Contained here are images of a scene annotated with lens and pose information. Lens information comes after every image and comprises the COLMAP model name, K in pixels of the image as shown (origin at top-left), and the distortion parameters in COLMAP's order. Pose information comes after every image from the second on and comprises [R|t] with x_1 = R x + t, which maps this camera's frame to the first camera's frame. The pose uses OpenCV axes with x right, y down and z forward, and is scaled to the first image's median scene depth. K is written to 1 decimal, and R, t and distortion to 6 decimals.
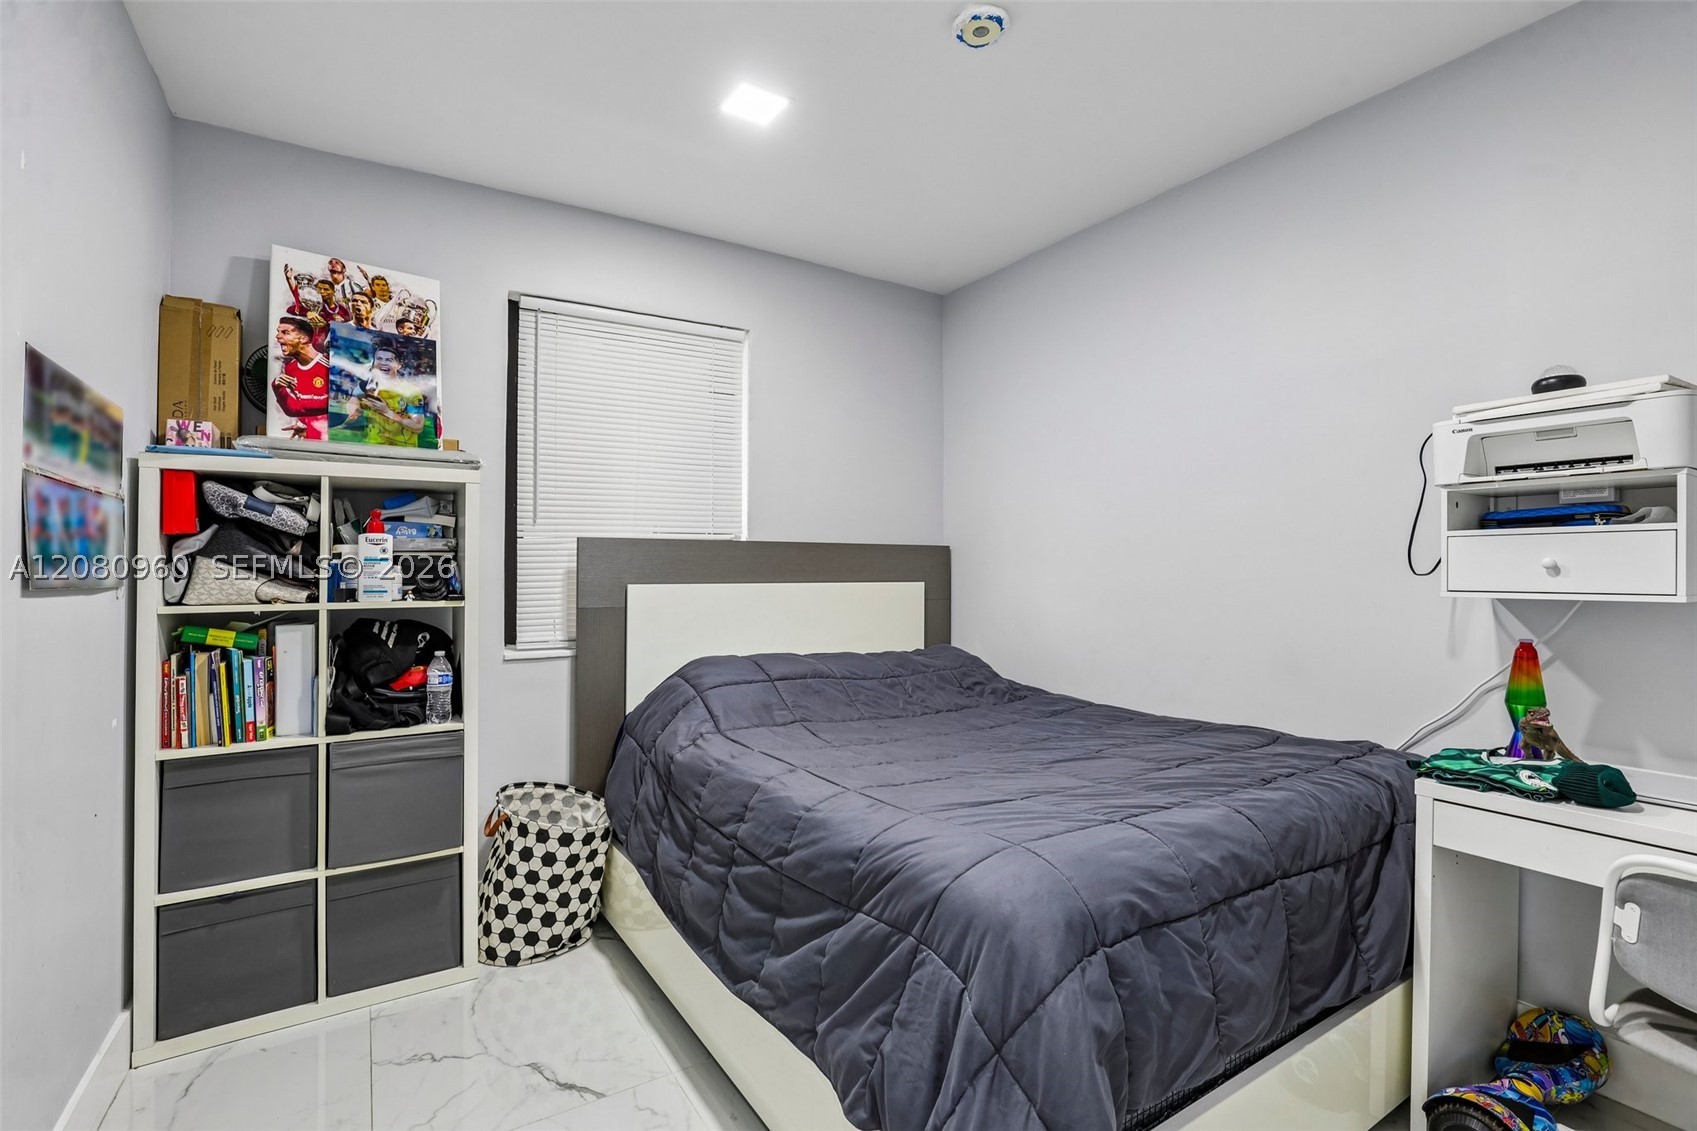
lens RADIAL K [[779.3, 0, 862.4], [0, 779.3, 568.0], [0, 0, 1]] dist [-0.035902, 0.009050]
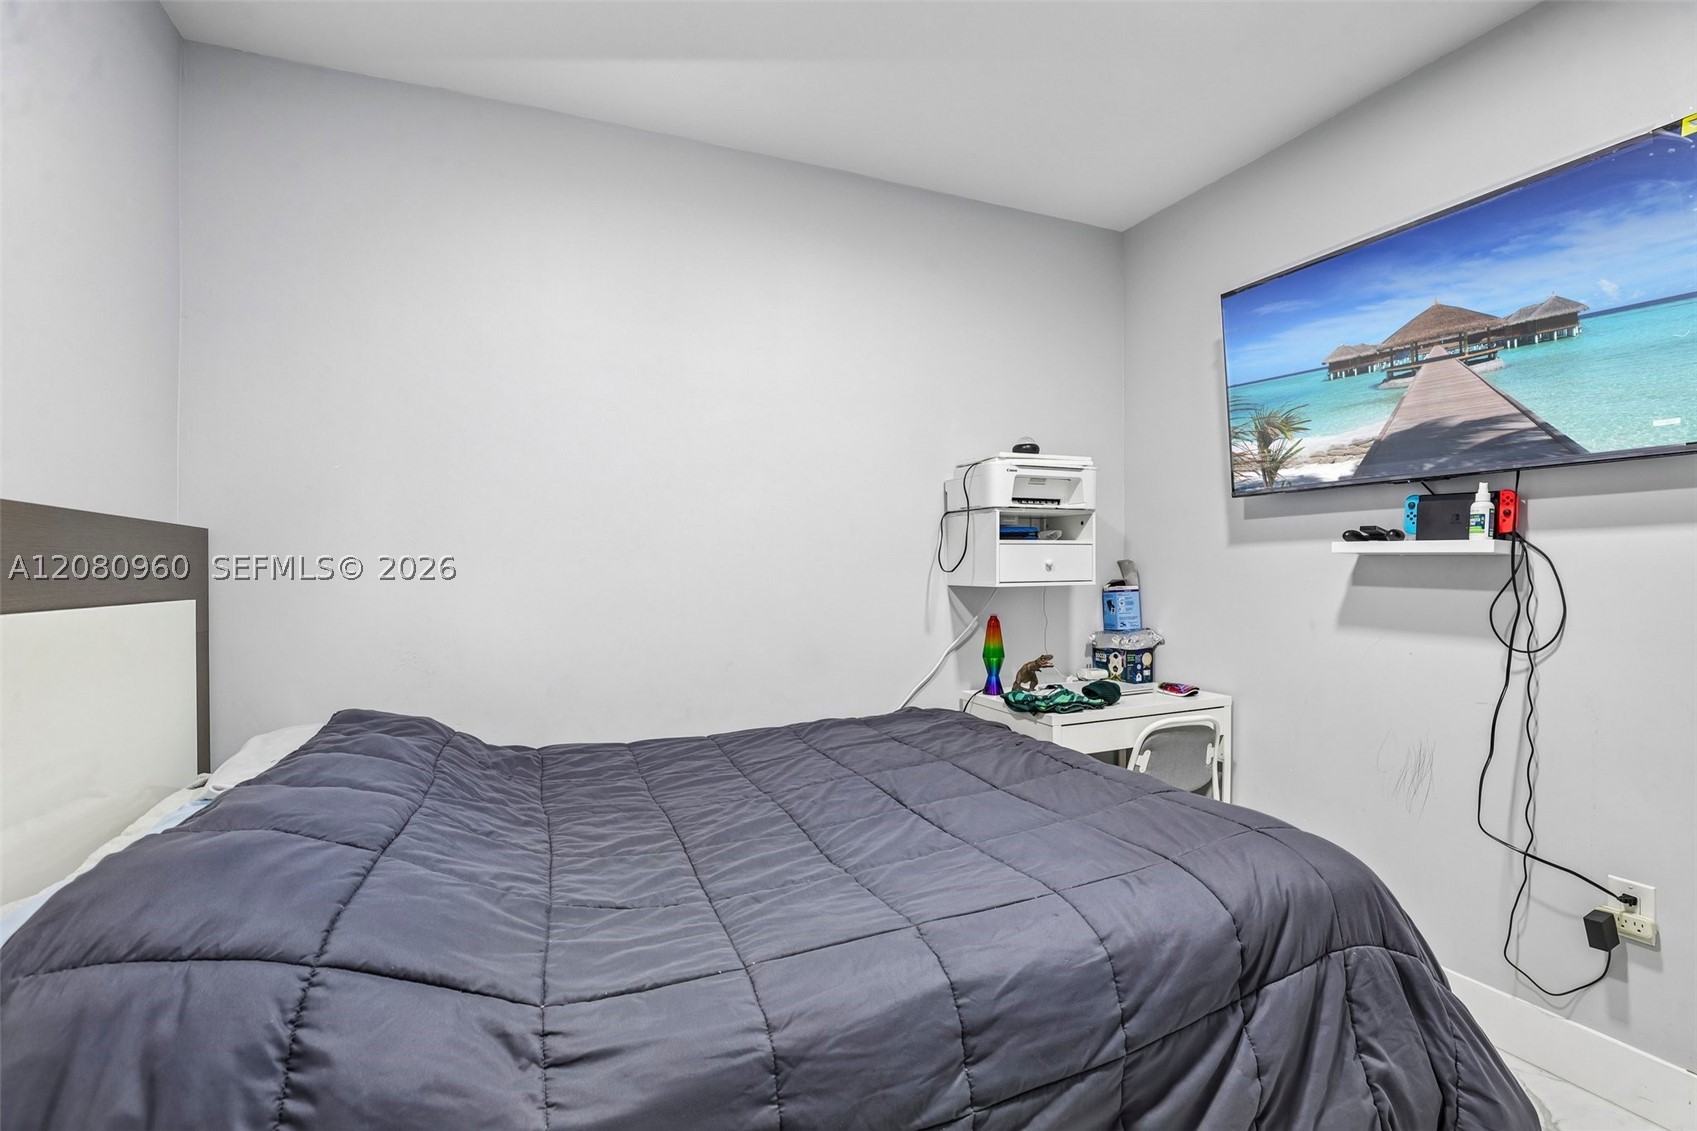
lens RADIAL K [[779.3, 0, 862.4], [0, 779.3, 568.0], [0, 0, 1]] dist [-0.035902, 0.009050]
pose [[0.166963, -0.006823, 0.985939, -0.741912], [0.004760, 0.999970, 0.006115, -0.007343], [-0.985952, 0.003672, 0.166991, 1.089523]]
